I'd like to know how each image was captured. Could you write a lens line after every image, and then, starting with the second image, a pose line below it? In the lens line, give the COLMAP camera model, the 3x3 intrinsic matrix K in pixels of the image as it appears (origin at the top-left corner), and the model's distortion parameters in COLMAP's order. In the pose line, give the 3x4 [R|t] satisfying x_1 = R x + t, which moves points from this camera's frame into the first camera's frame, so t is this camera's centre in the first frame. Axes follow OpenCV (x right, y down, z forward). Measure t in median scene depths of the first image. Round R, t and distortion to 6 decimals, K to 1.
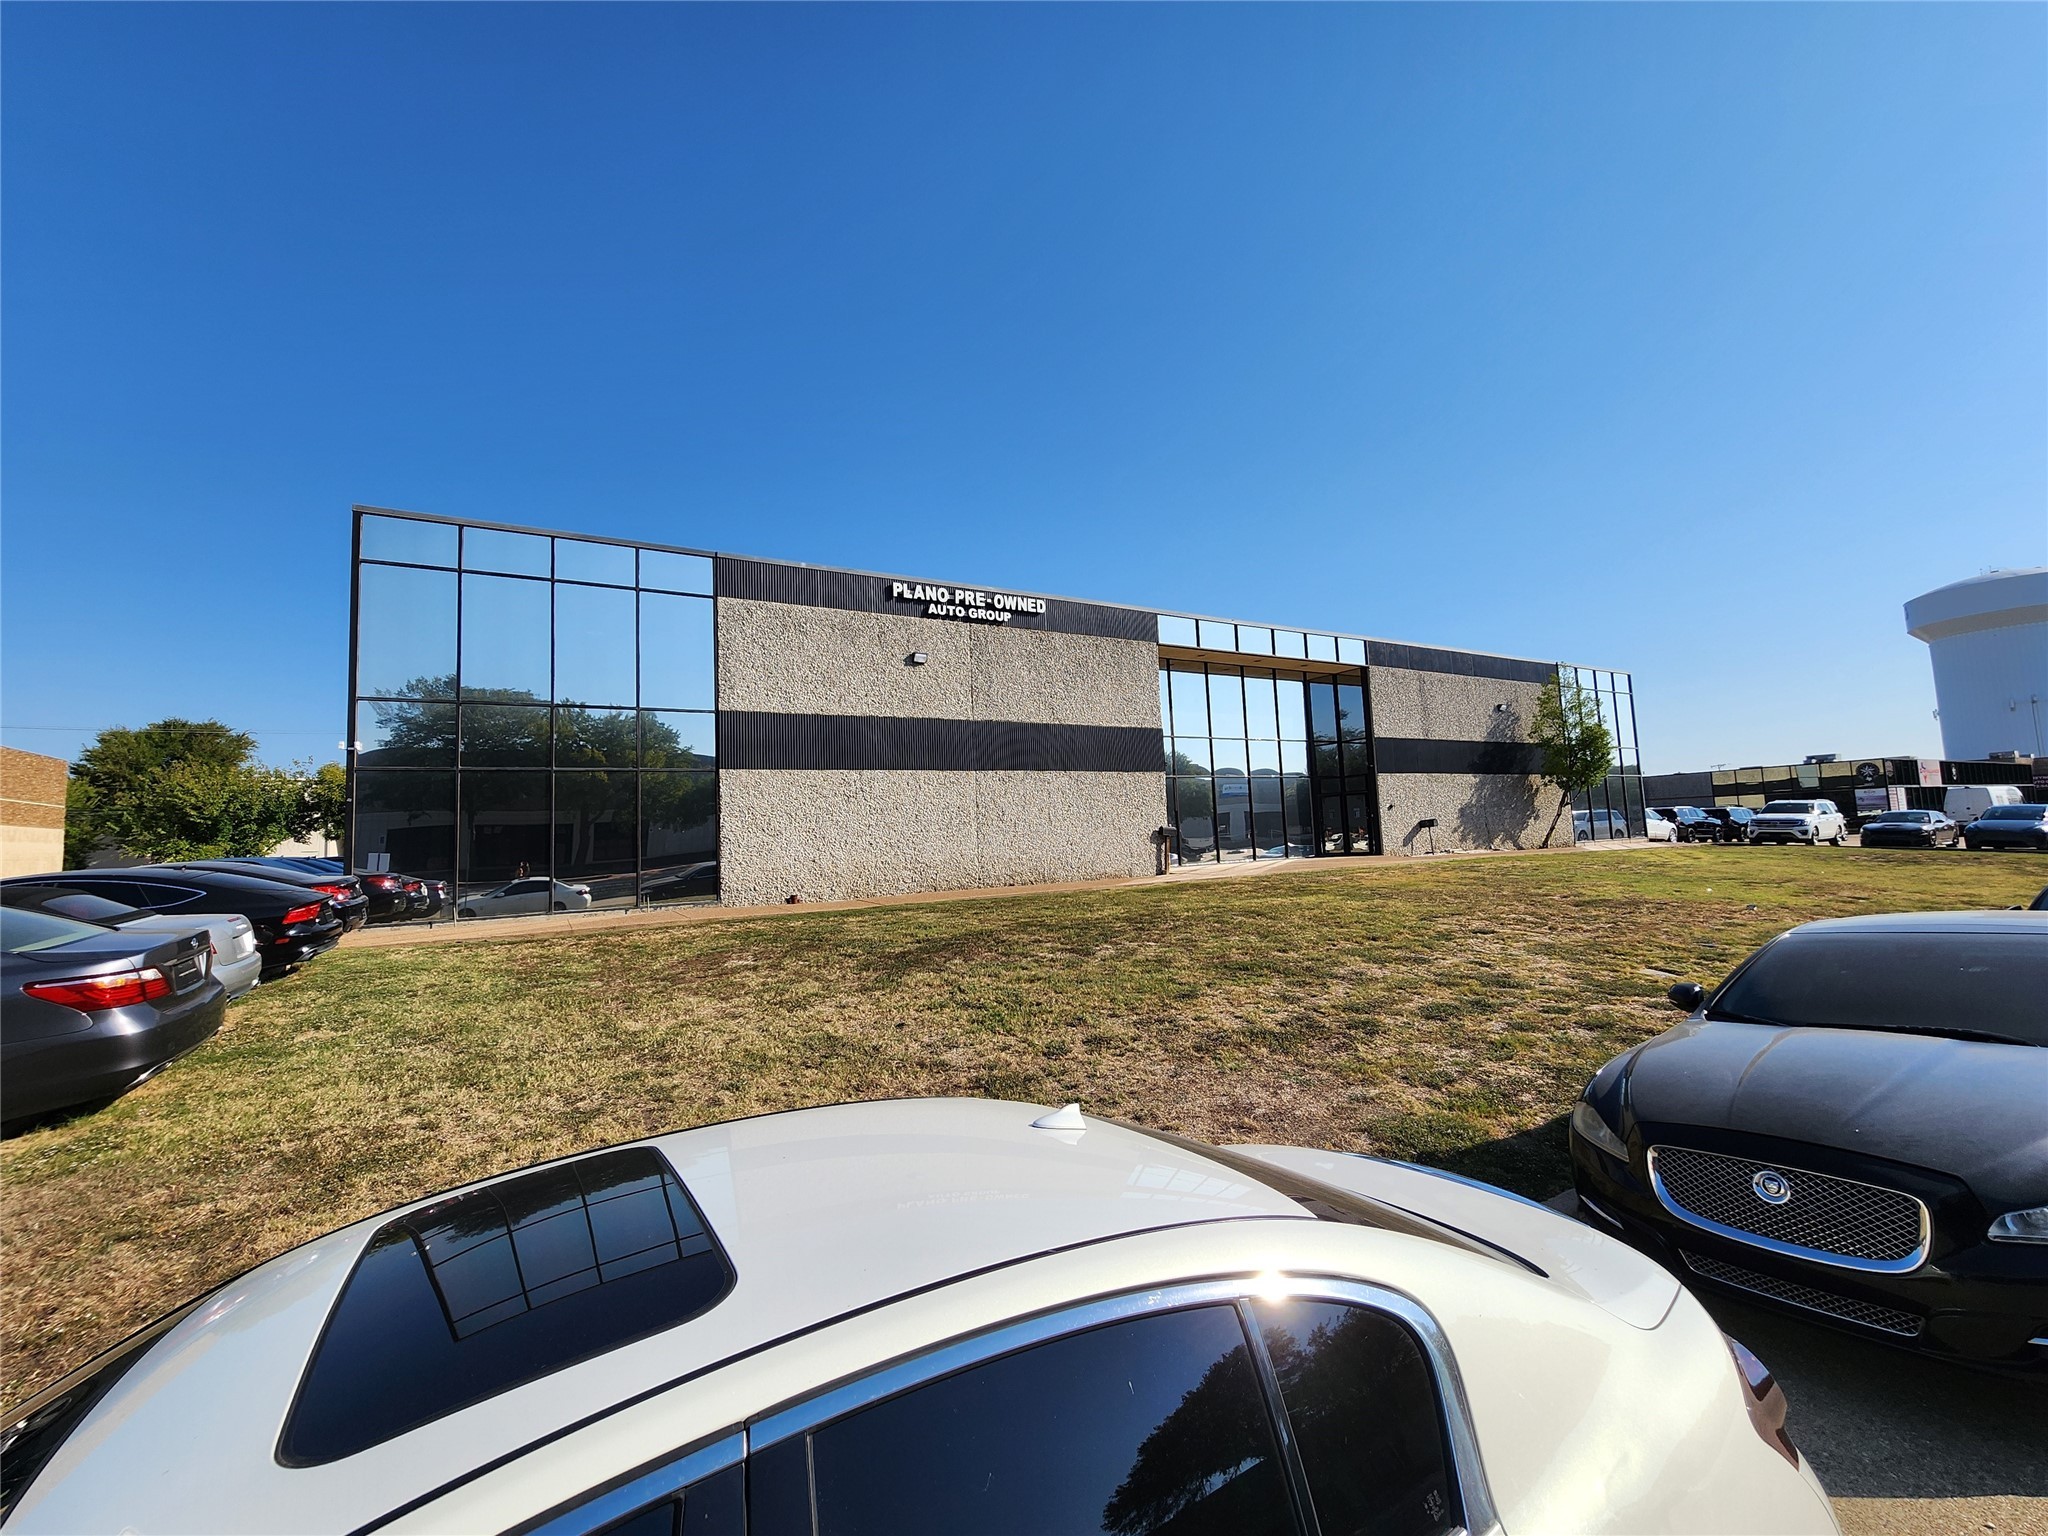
lens RADIAL K [[840.3, 0, 1023.5], [0, 840.3, 768.9], [0, 0, 1]] dist [0.001703, 0.000096]
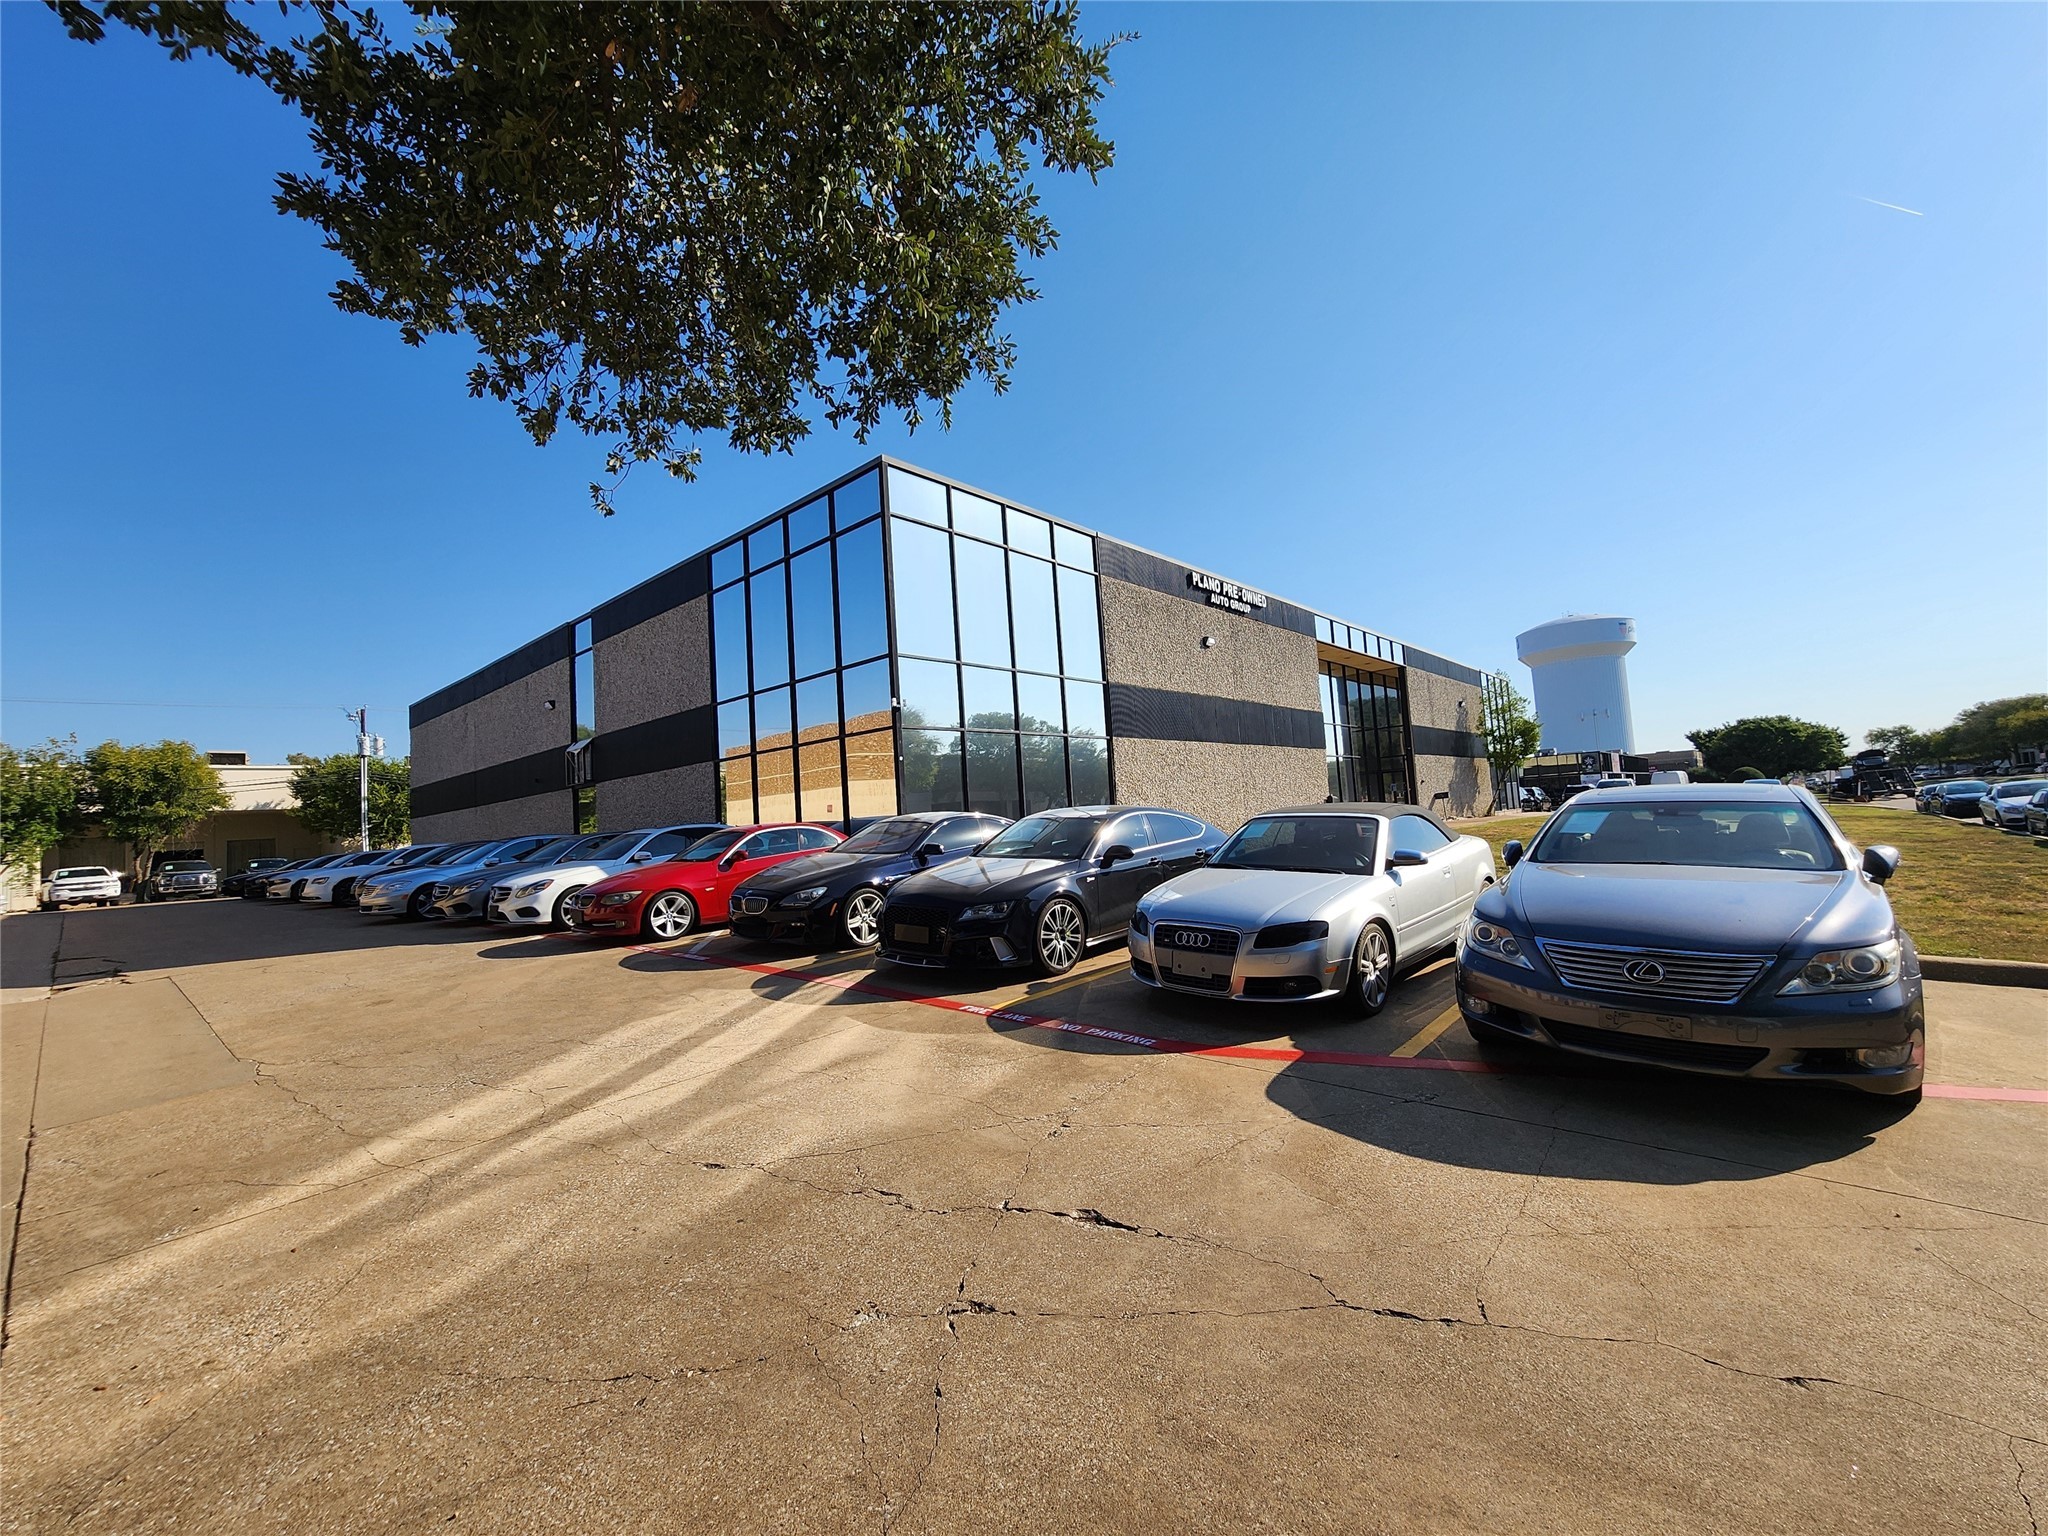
lens RADIAL K [[840.3, 0, 1022.3], [0, 840.3, 762.2], [0, 0, 1]] dist [0.001703, 0.000096]
pose [[0.950116, 0.002615, 0.311885, -0.690954], [-0.001561, 0.999992, -0.003631, 0.030835], [-0.311892, 0.002963, 0.950113, 0.021264]]
